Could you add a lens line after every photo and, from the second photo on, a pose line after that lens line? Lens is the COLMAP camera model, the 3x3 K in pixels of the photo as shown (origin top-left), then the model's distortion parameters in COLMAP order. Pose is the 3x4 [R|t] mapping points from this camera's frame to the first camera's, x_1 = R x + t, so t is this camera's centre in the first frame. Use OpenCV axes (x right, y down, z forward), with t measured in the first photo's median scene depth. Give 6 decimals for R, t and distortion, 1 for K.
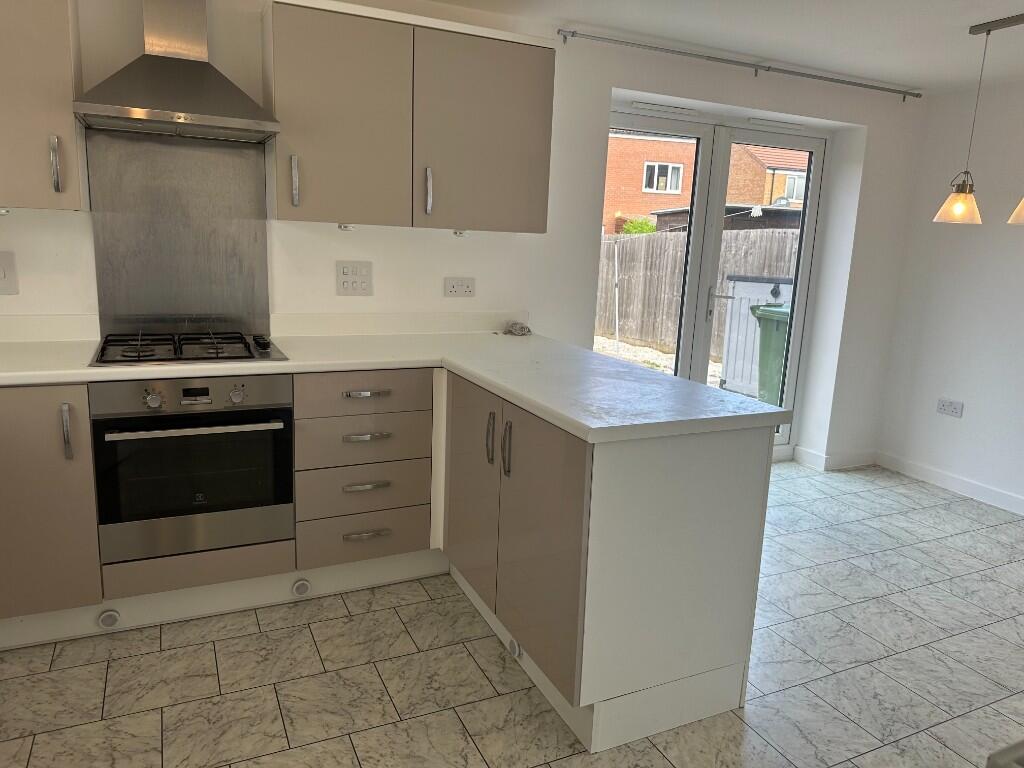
lens RADIAL K [[718.3, 0, 509.0], [0, 718.3, 384.4], [0, 0, 1]] dist [0.058227, 0.000354]
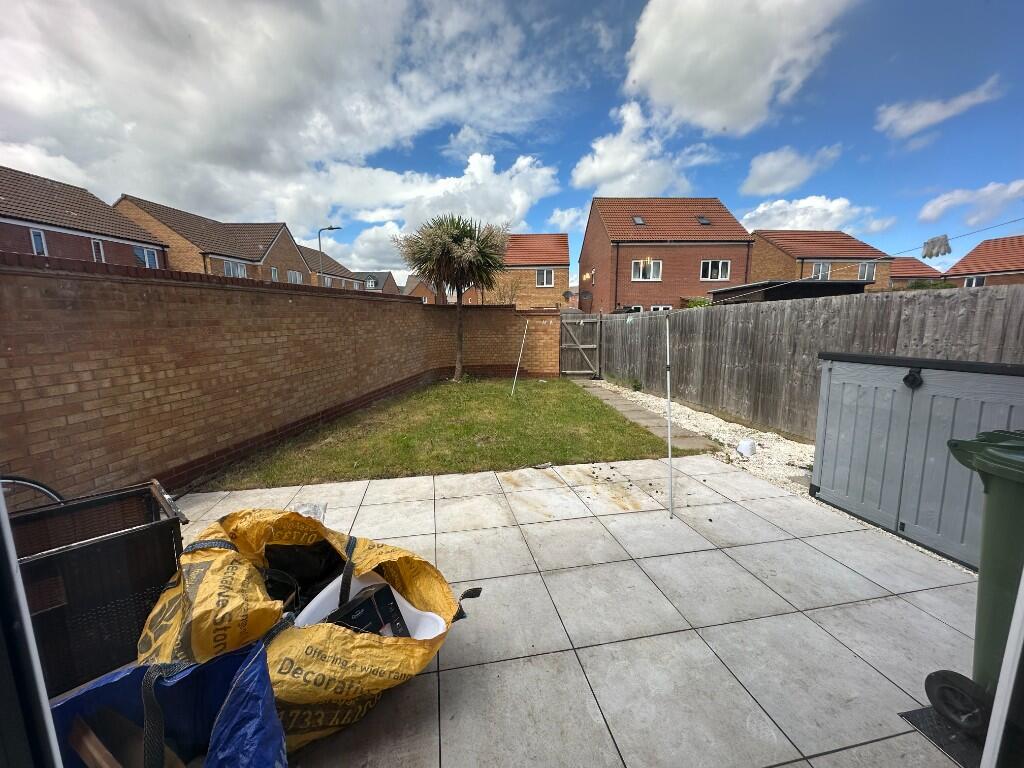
lens RADIAL K [[410.5, 0, 513.9], [0, 410.5, 381.4], [0, 0, 1]] dist [-0.004016, -0.000111]
pose [[0.969475, -0.007875, -0.245063, 0.063563], [-0.003983, 0.998847, -0.047852, -0.068047], [0.245157, 0.047367, 0.968326, 0.343607]]
